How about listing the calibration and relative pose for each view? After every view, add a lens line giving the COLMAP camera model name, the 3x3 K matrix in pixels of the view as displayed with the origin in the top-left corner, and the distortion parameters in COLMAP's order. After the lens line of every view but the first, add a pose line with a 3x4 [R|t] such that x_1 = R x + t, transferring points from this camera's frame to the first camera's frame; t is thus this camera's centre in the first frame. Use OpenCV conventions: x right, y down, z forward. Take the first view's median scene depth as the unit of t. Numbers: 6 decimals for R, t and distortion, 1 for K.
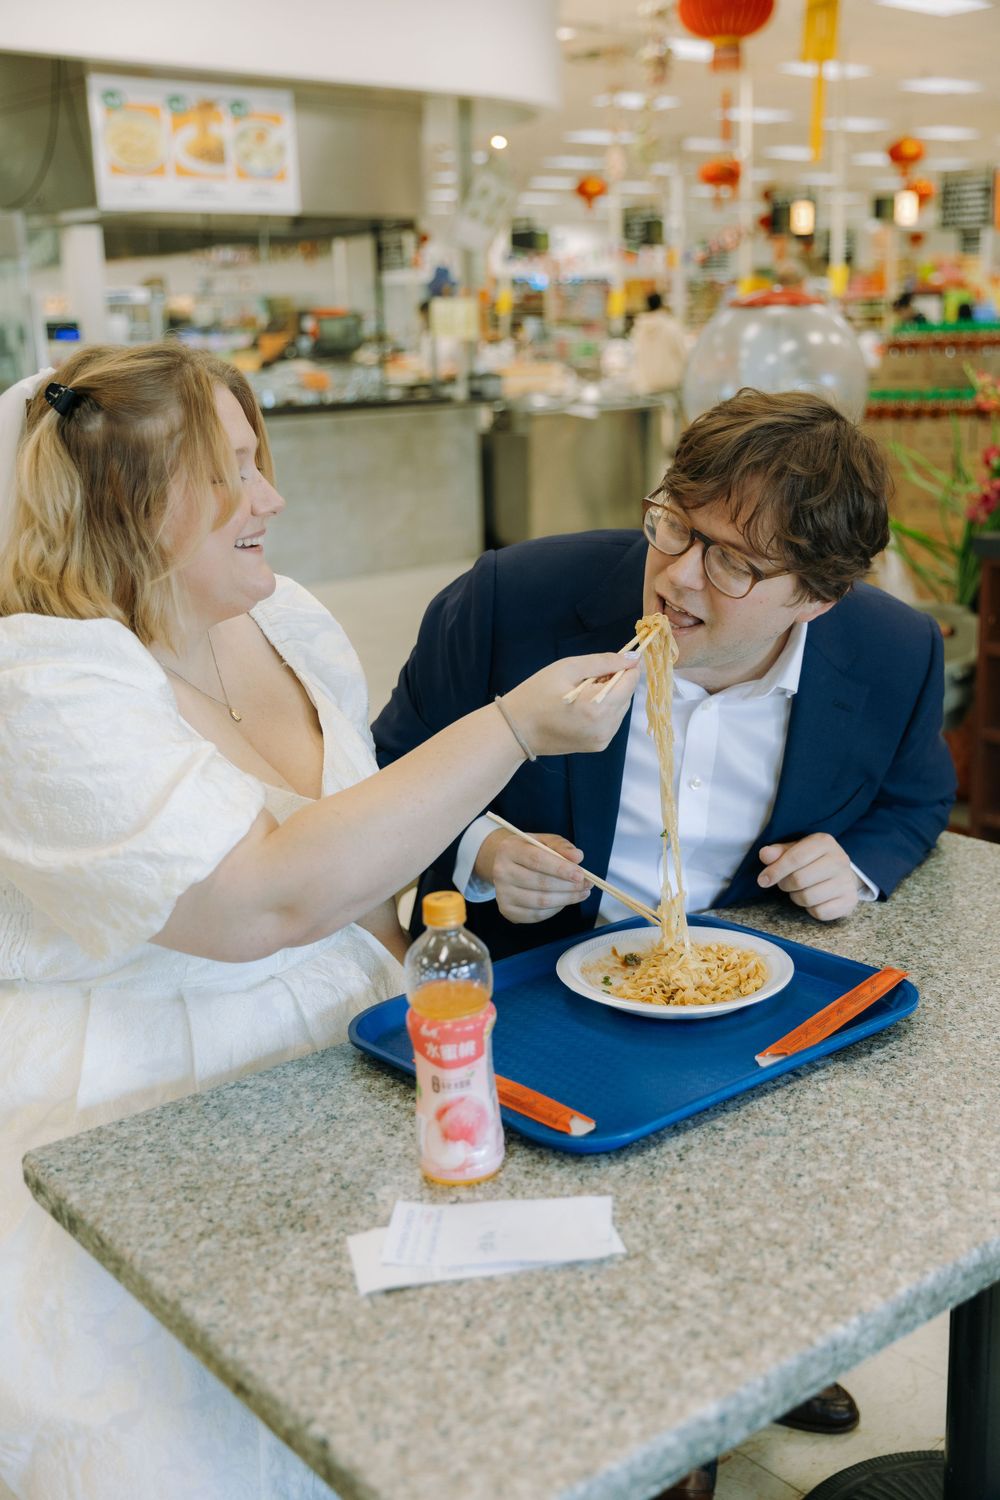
lens RADIAL K [[1641.5, 0, 495.1], [0, 1641.5, 754.8], [0, 0, 1]] dist [0.003853, 0.000000]
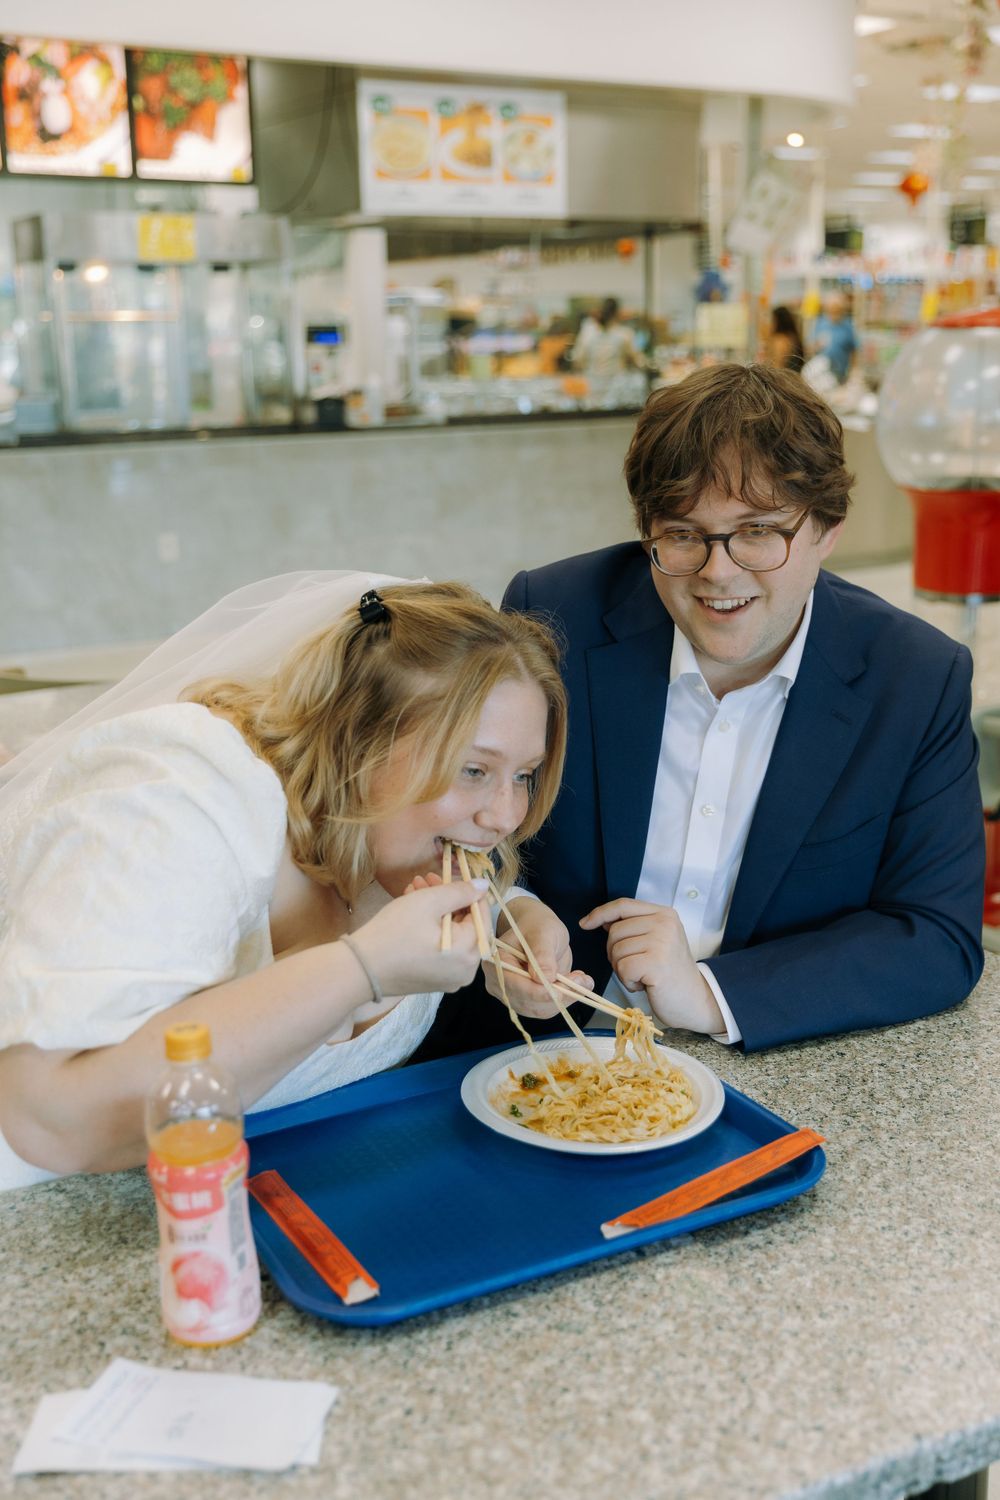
lens RADIAL K [[1641.5, 0, 513.9], [0, 1641.5, 746.4], [0, 0, 1]] dist [0.003853, 0.000000]
pose [[0.977840, 0.061931, -0.199985, 0.306257], [-0.061839, 0.998064, 0.006713, -0.082518], [0.200013, 0.005802, 0.979776, 0.150620]]
